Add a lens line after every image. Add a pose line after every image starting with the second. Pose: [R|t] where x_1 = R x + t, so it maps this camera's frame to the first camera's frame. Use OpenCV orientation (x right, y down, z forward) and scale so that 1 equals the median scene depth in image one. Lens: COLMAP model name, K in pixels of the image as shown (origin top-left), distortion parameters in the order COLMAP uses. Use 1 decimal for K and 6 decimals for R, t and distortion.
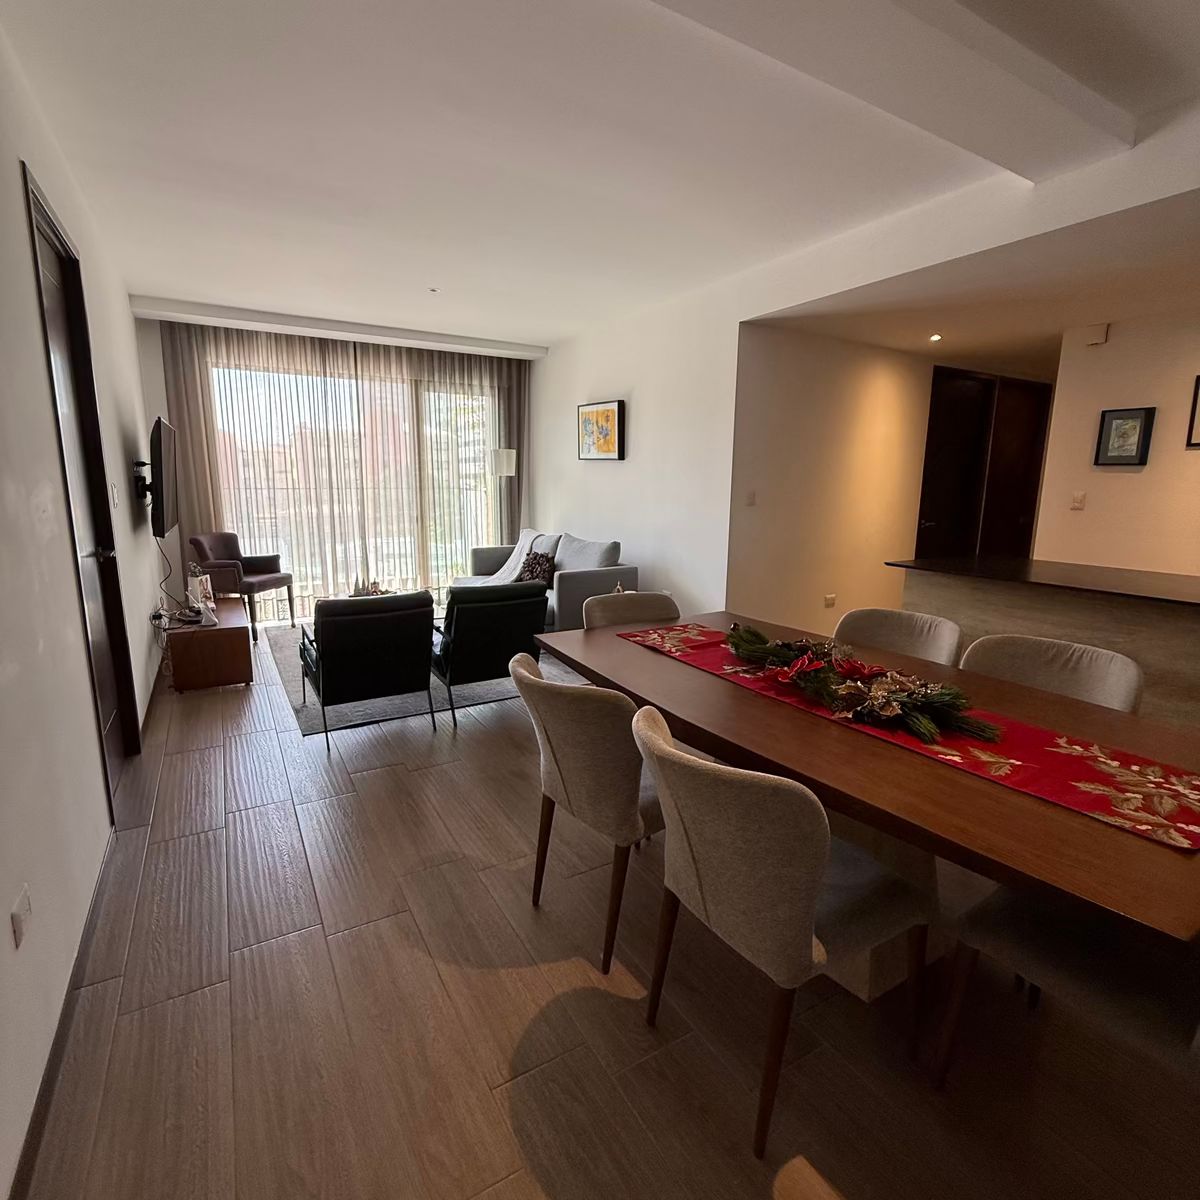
lens RADIAL K [[635.9, 0, 600.0], [0, 635.9, 600.0], [0, 0, 1]] dist [0.000618, -0.001162]
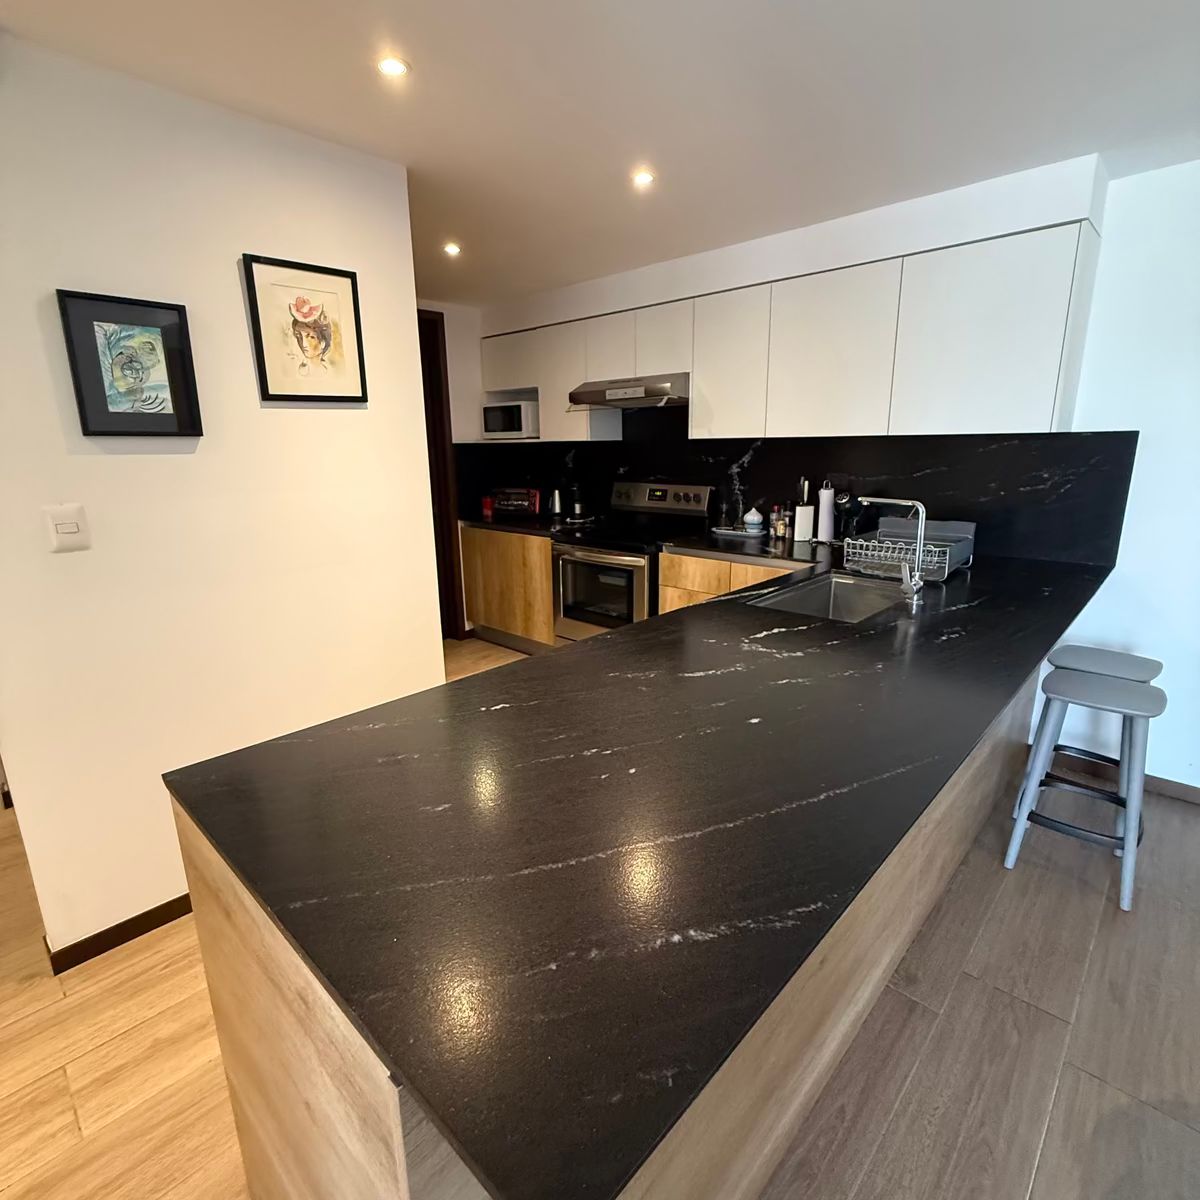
lens RADIAL K [[635.9, 0, 600.0], [0, 635.9, 600.0], [0, 0, 1]] dist [0.000618, -0.001162]
pose [[-0.276301, -0.236737, 0.931458, 0.433186], [0.188299, 0.937068, 0.294019, -0.248260], [-0.942444, 0.256630, -0.214336, 1.168848]]
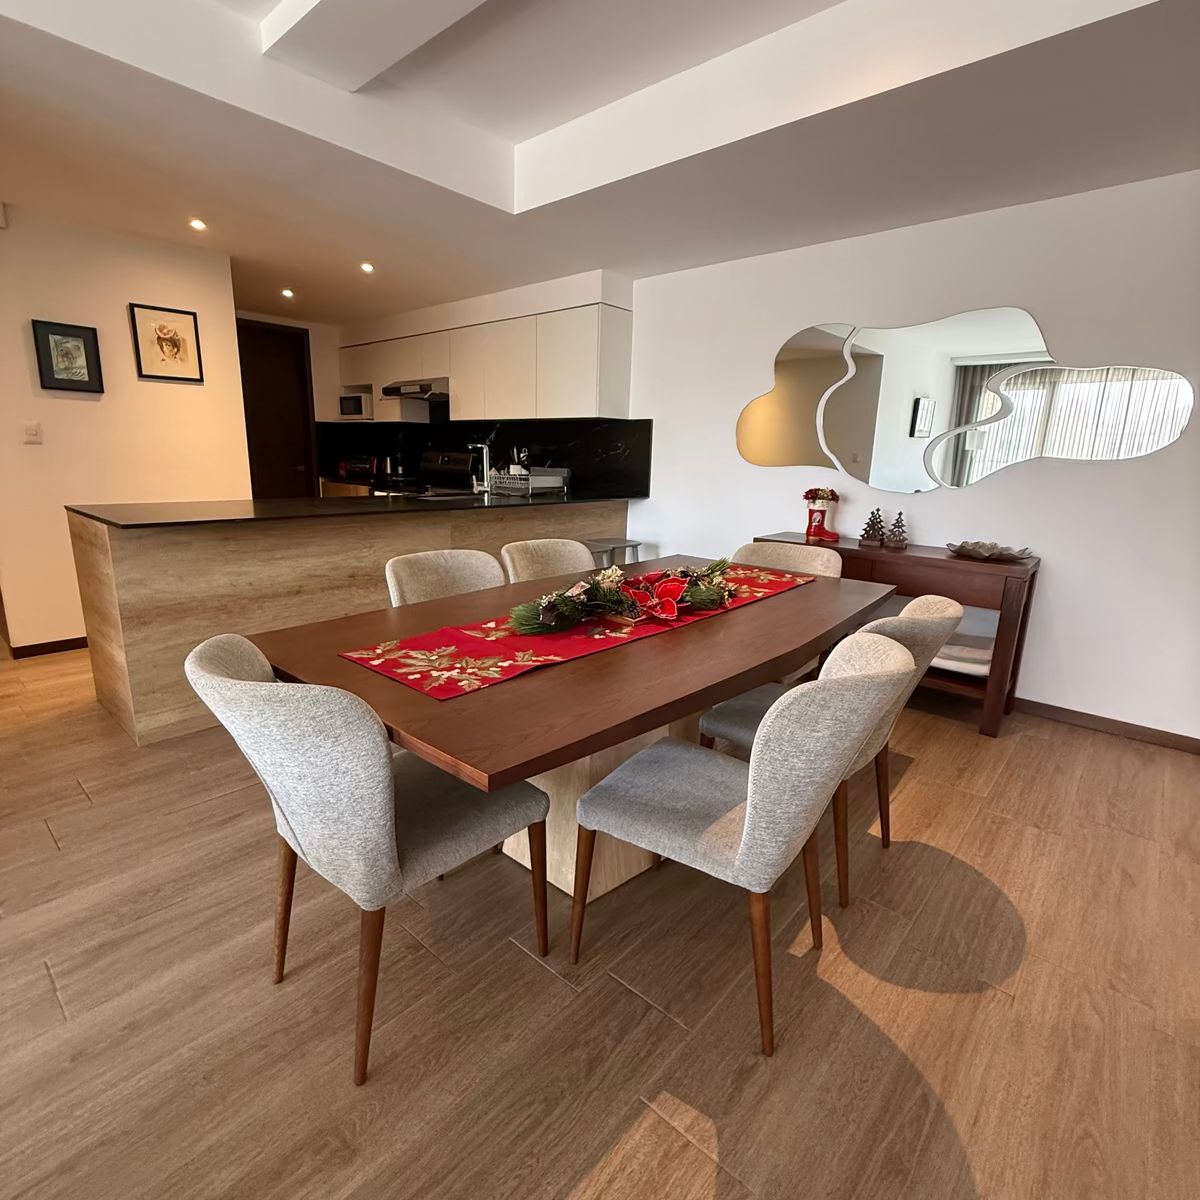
lens RADIAL K [[635.9, 0, 600.0], [0, 635.9, 600.0], [0, 0, 1]] dist [0.000618, -0.001162]
pose [[-0.306290, -0.230907, 0.923509, -0.377904], [0.146060, 0.947248, 0.285285, -0.118409], [-0.940666, 0.222268, -0.256407, 0.857159]]
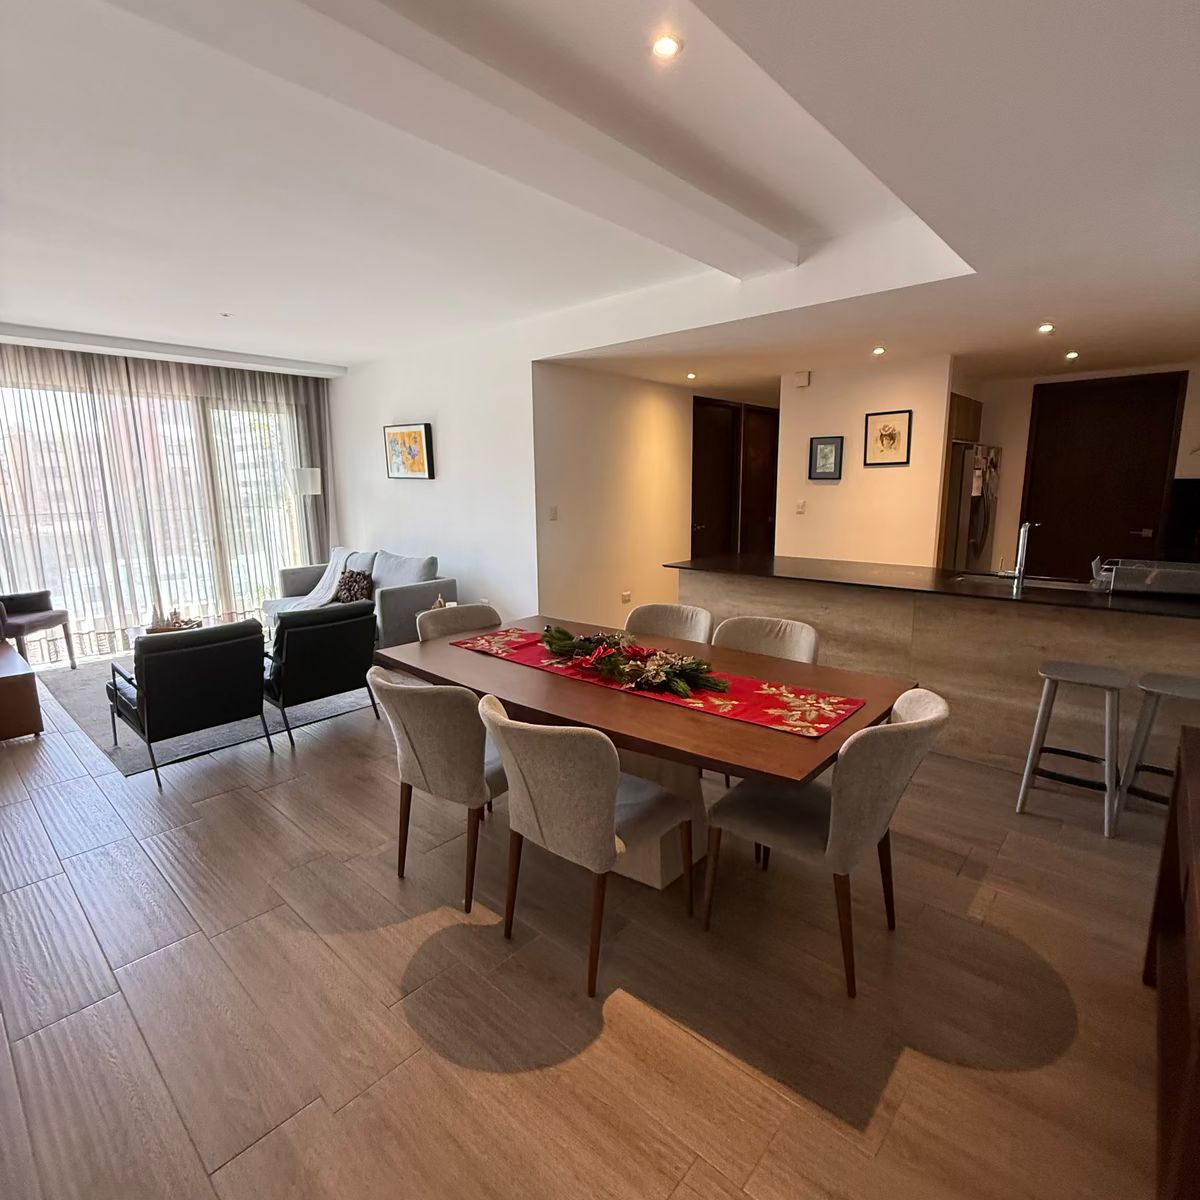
lens RADIAL K [[635.9, 0, 600.0], [0, 635.9, 600.0], [0, 0, 1]] dist [0.000618, -0.001162]
pose [[0.954643, -0.074433, 0.288299, -0.035271], [0.075217, 0.997132, 0.008373, -0.012418], [-0.288096, 0.013692, 0.957504, -0.173517]]
